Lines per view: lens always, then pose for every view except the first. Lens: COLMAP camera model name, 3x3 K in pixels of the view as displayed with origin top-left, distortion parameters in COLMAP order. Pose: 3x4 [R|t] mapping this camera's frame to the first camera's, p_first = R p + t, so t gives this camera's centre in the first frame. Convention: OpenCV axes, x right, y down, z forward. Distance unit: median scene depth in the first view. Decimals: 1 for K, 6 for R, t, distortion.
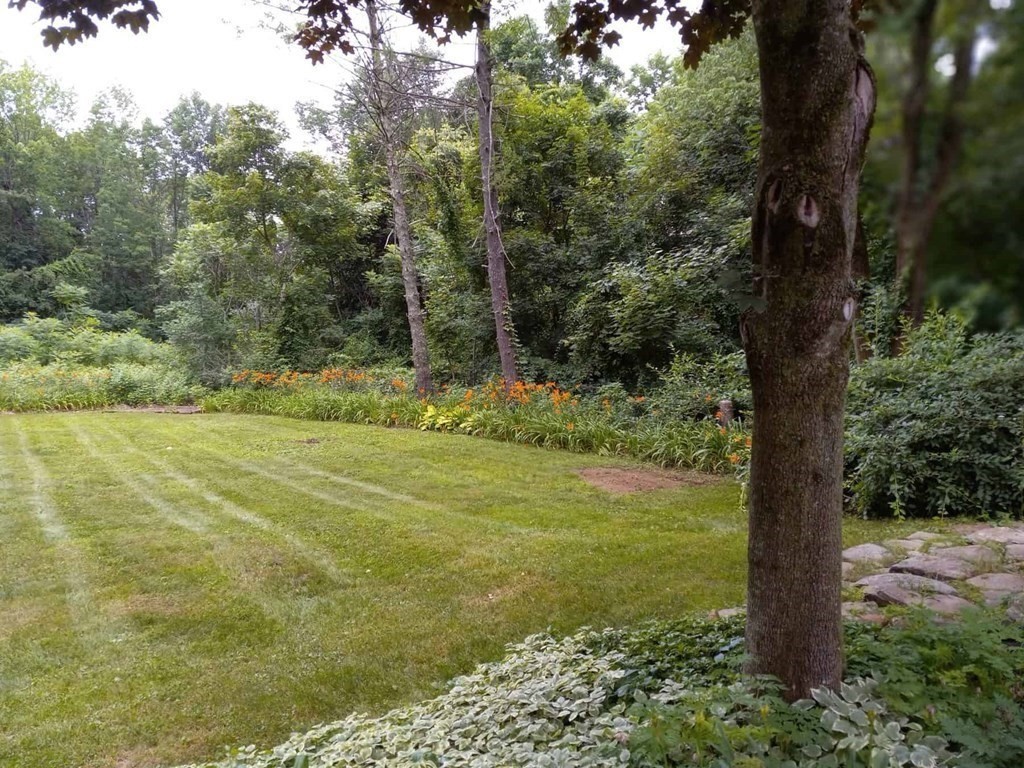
lens RADIAL K [[786.7, 0, 524.8], [0, 786.7, 389.5], [0, 0, 1]] dist [0.004819, -0.007841]
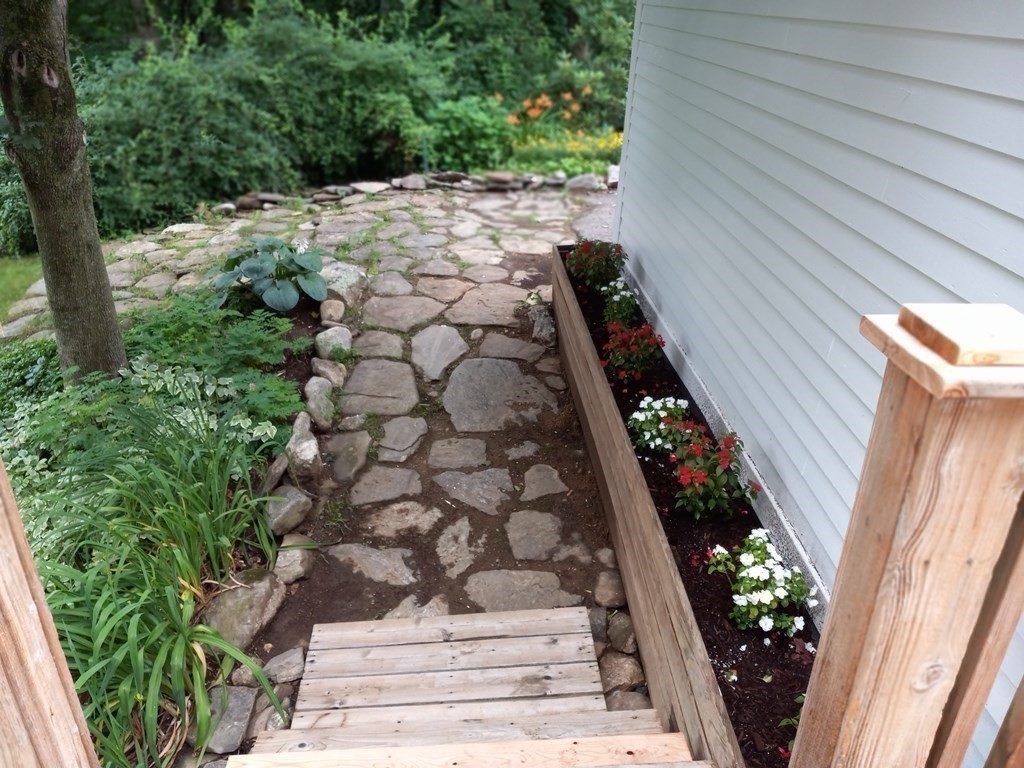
lens RADIAL K [[786.7, 0, 524.8], [0, 786.7, 389.5], [0, 0, 1]] dist [0.004819, -0.007841]
pose [[0.451499, -0.370404, 0.811757, -0.632599], [0.044290, 0.917946, 0.394224, -0.212828], [-0.891172, -0.142039, 0.430858, -0.517880]]
